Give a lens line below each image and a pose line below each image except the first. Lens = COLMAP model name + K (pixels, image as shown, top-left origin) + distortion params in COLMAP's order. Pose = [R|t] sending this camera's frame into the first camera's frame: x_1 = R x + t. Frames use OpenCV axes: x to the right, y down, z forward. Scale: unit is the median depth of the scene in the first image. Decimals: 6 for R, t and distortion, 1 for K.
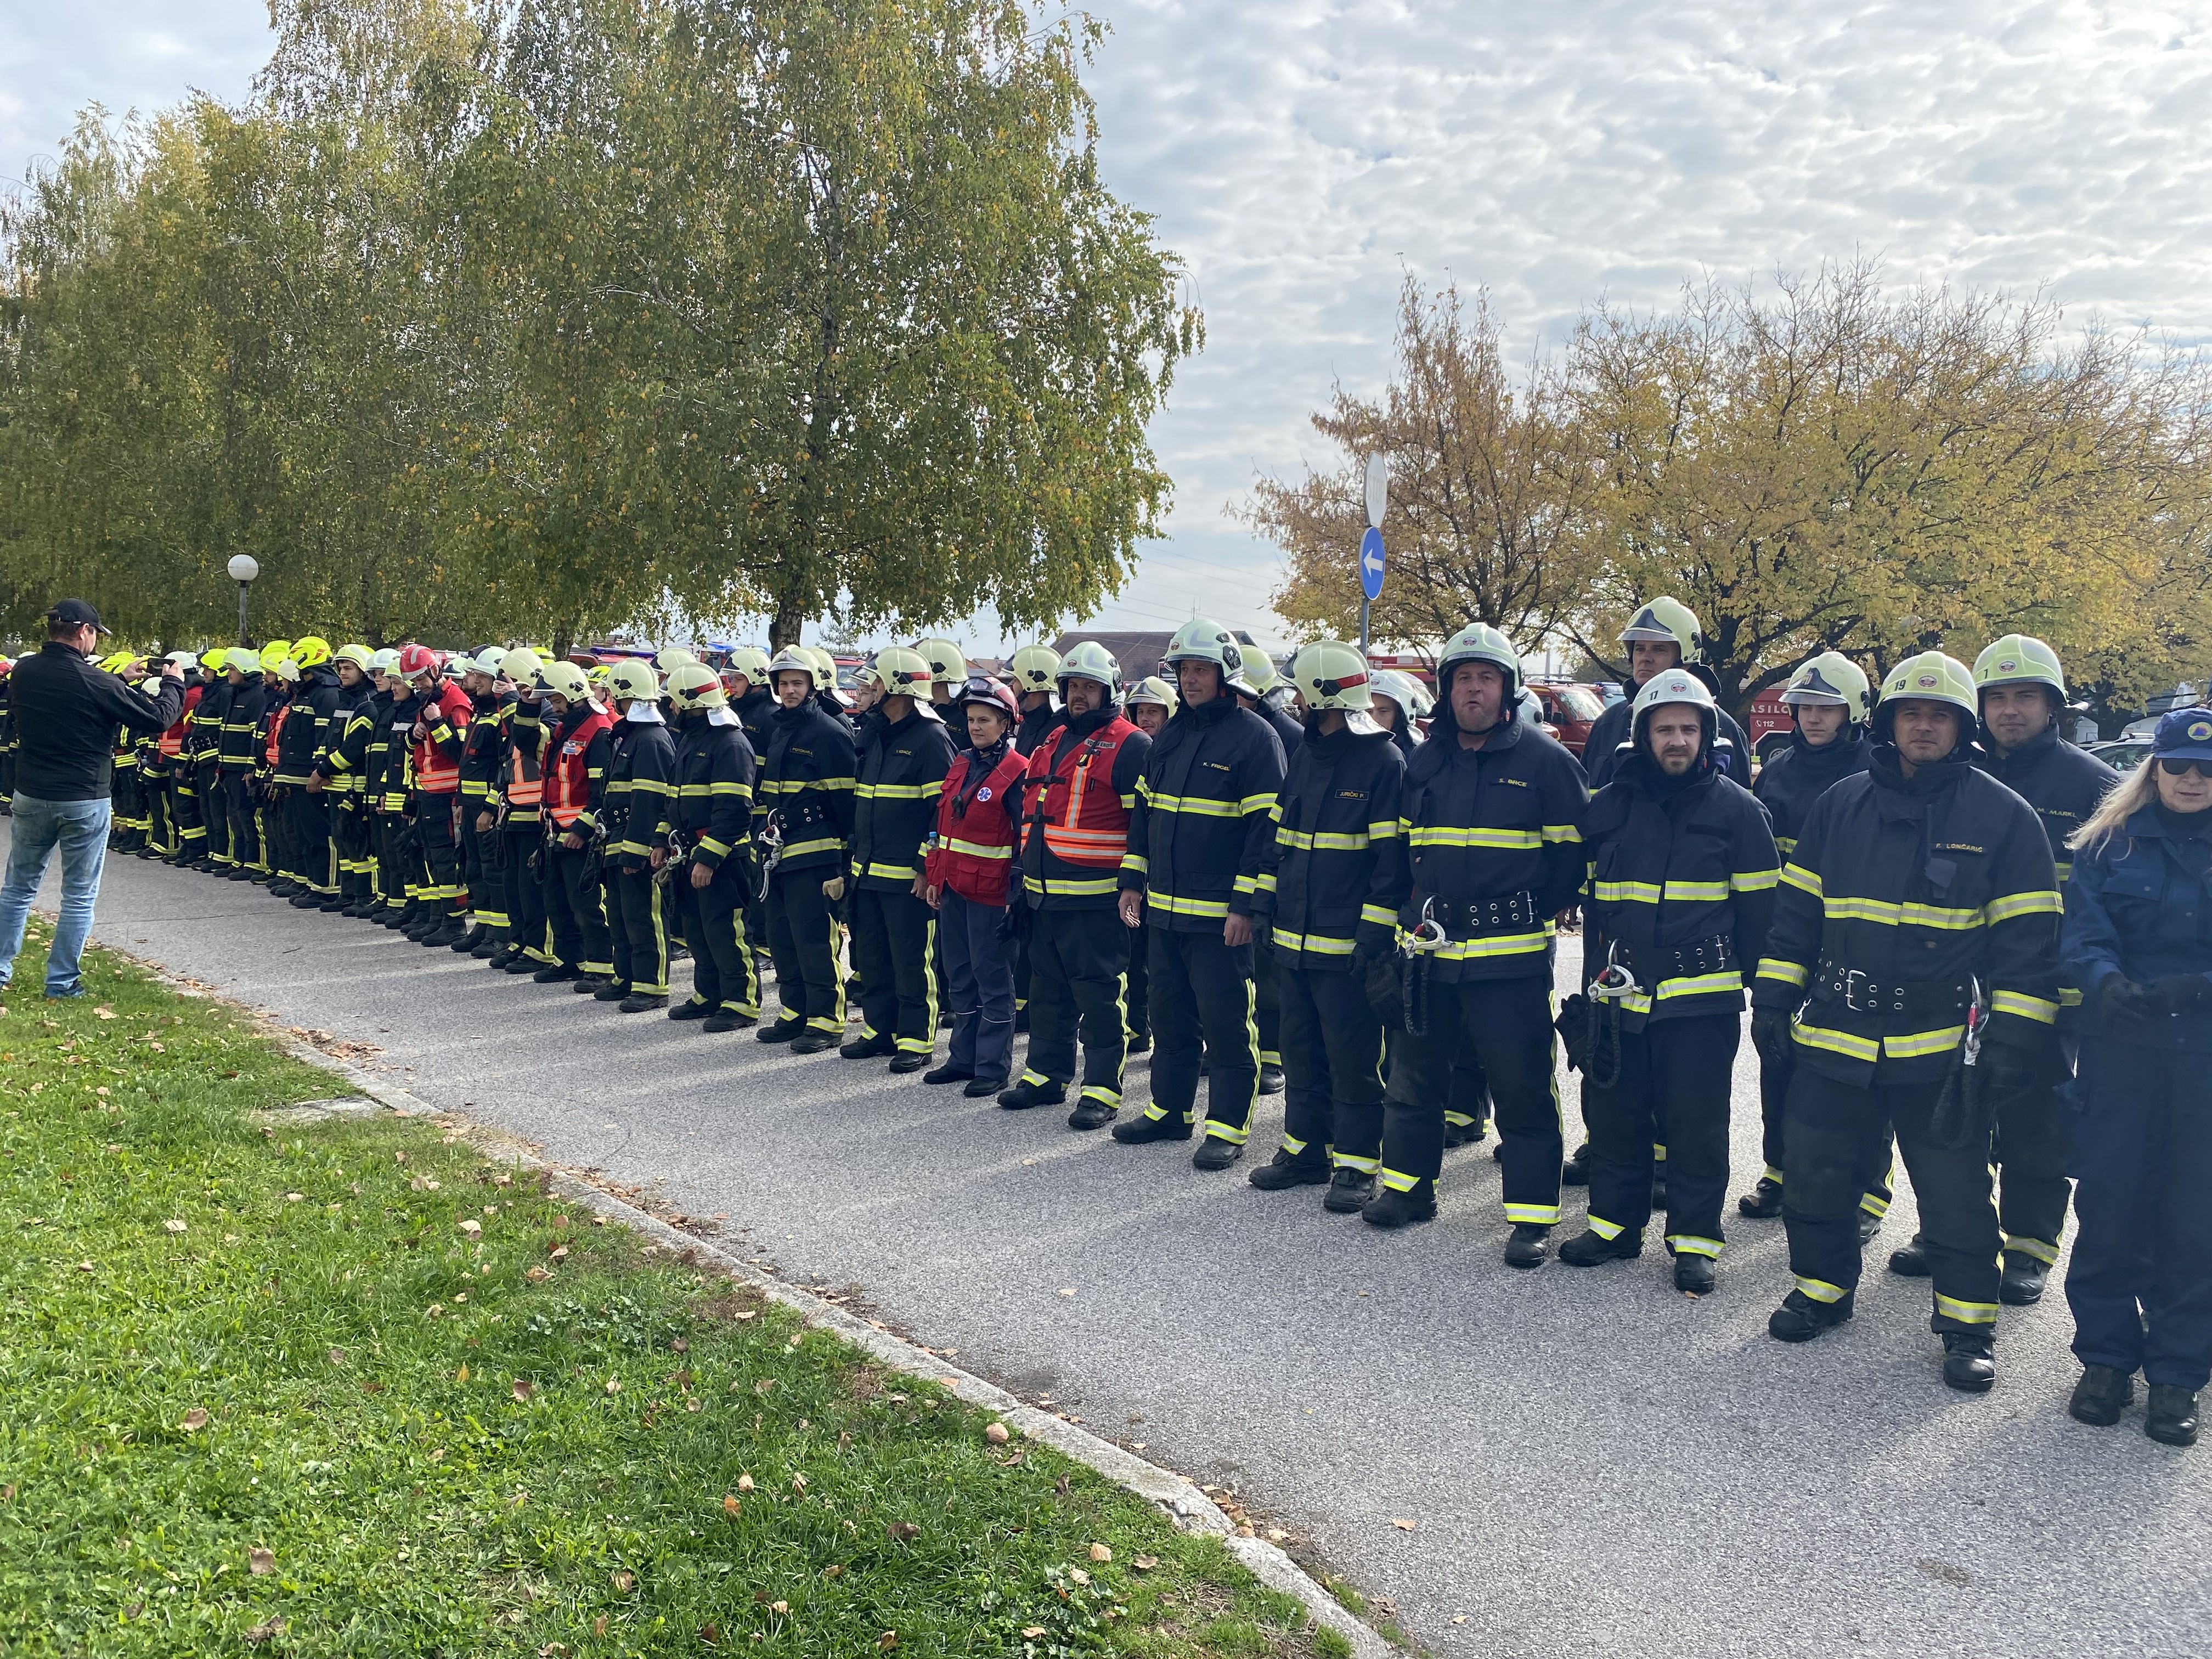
lens RADIAL K [[1725.7, 0, 1113.1], [0, 1725.7, 826.3], [0, 0, 1]] dist [0.032469, -0.001474]
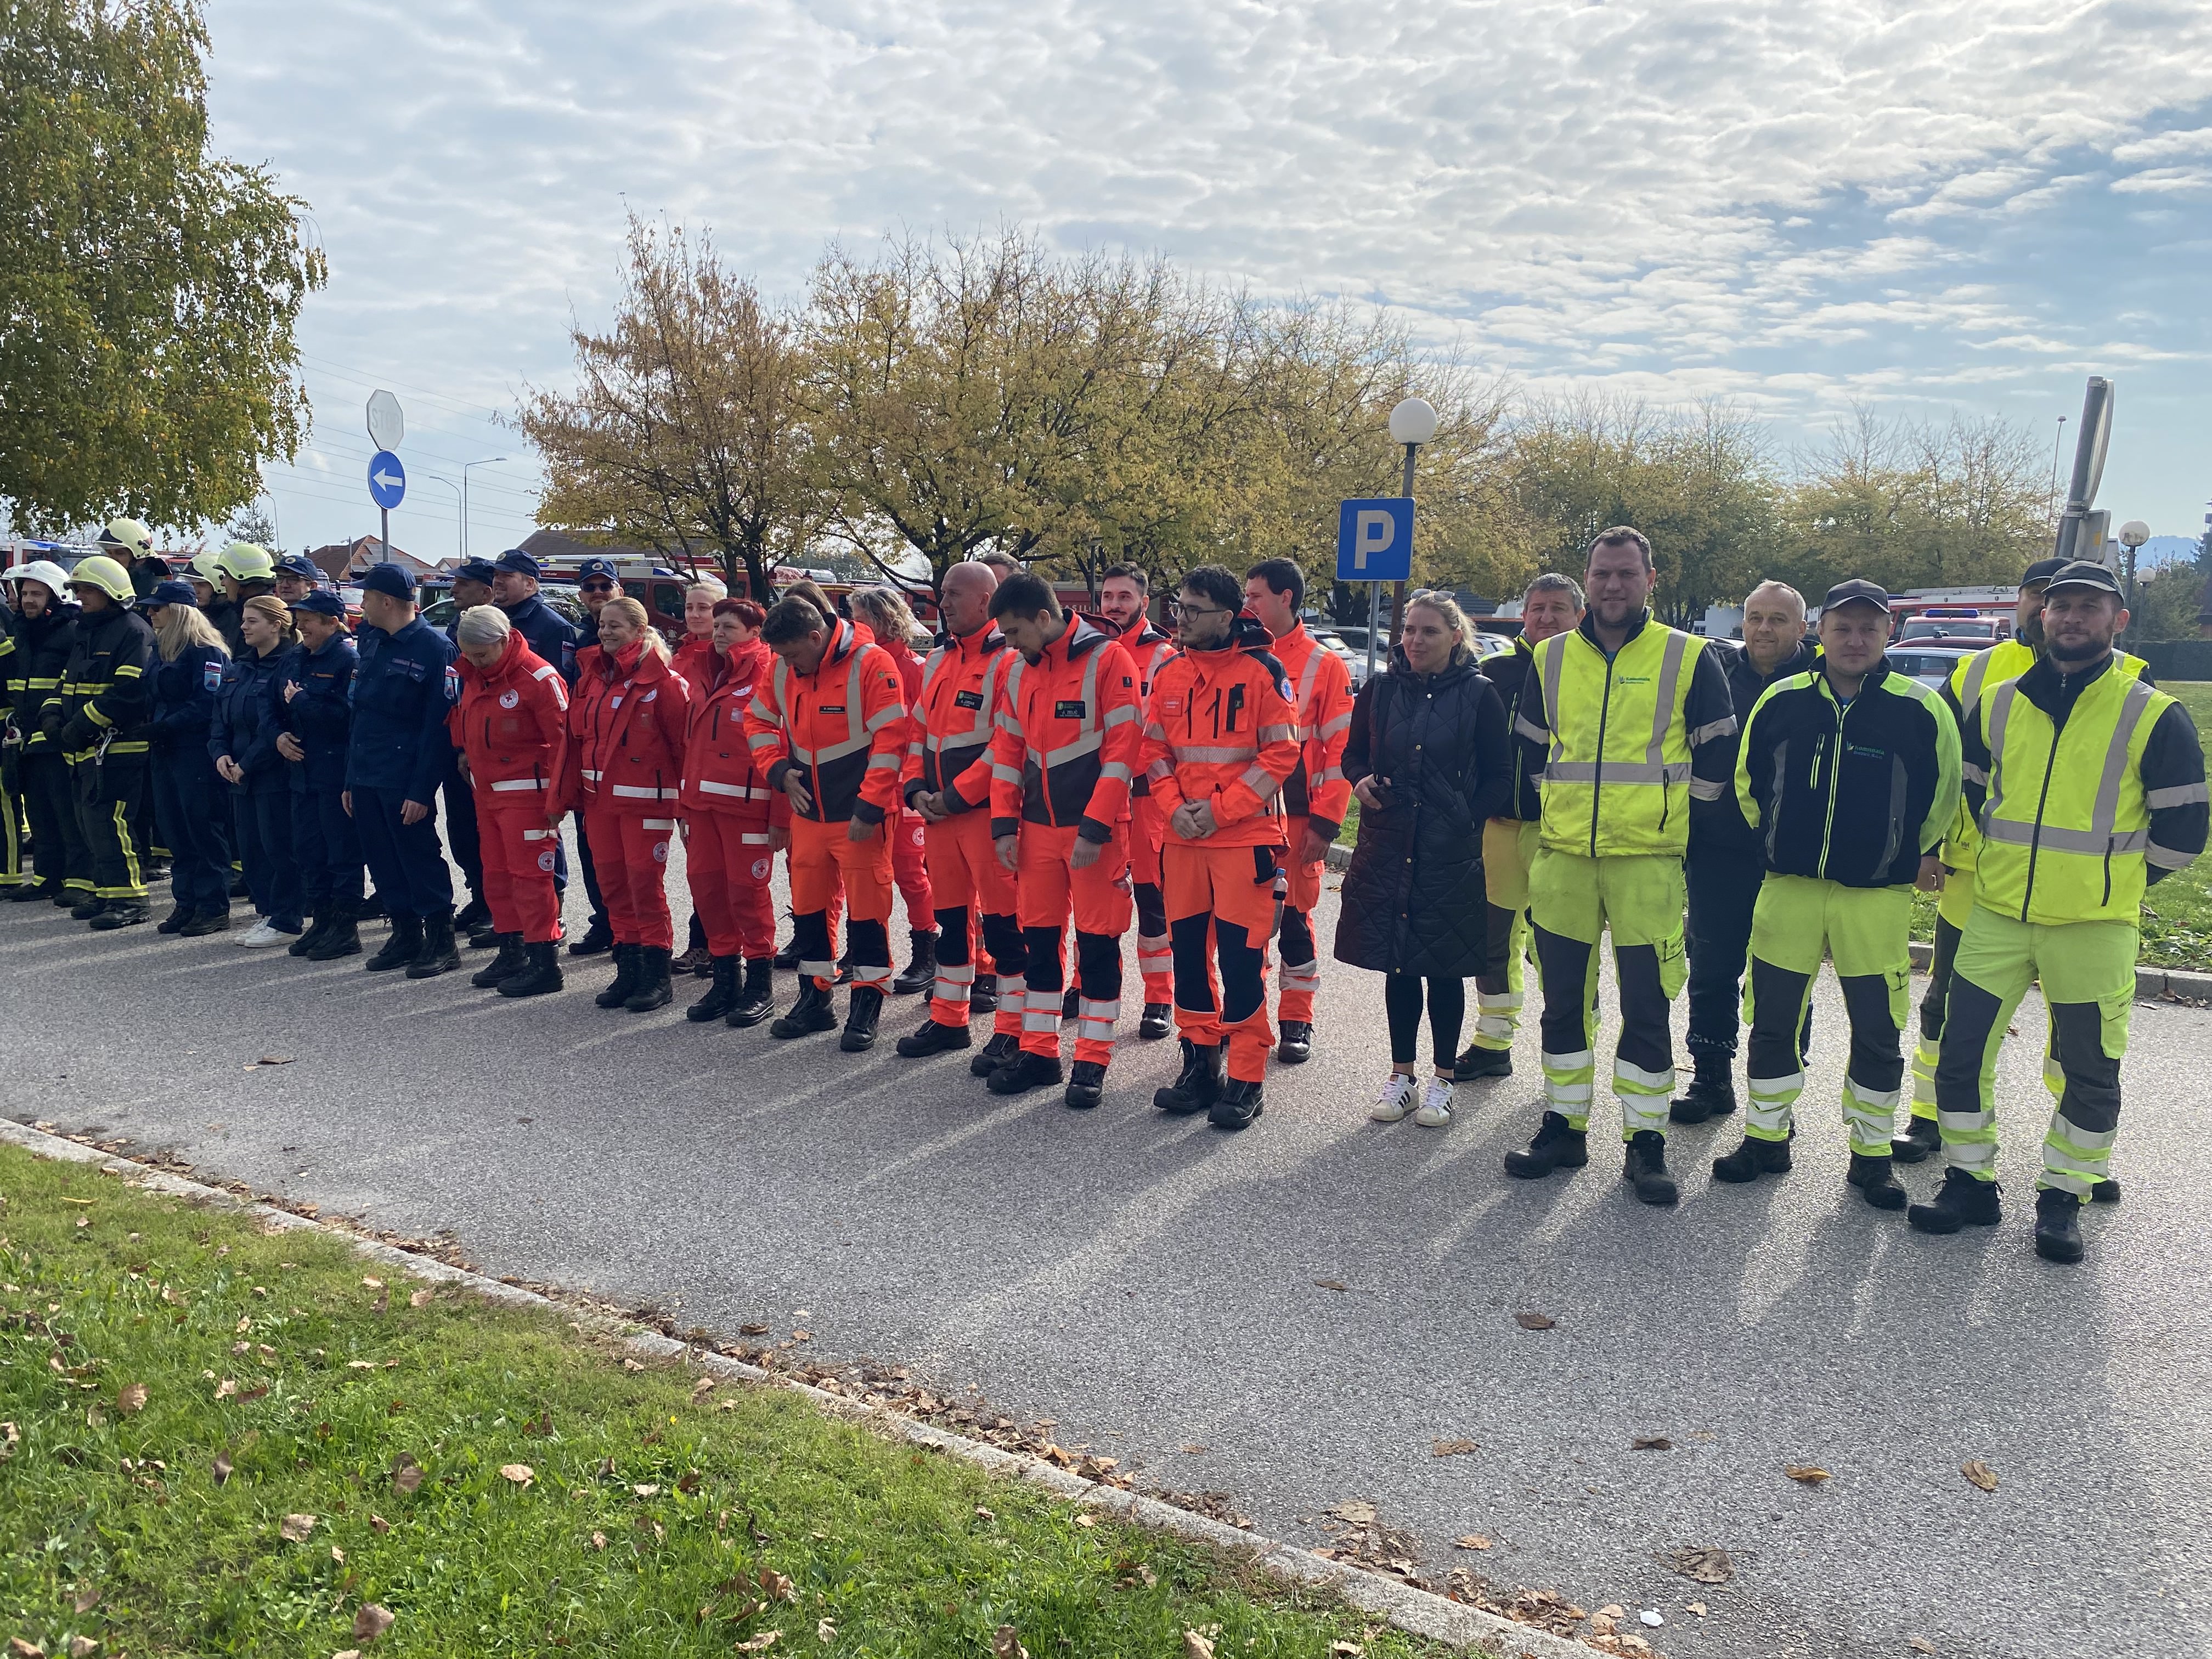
lens RADIAL K [[1727.8, 0, 1108.8], [0, 1727.8, 839.9], [0, 0, 1]] dist [0.027263, -0.000672]
pose [[0.965243, -0.039547, 0.258343, 0.252340], [0.023094, 0.997525, 0.066416, 0.030038], [-0.260331, -0.058142, 0.963767, -0.292728]]
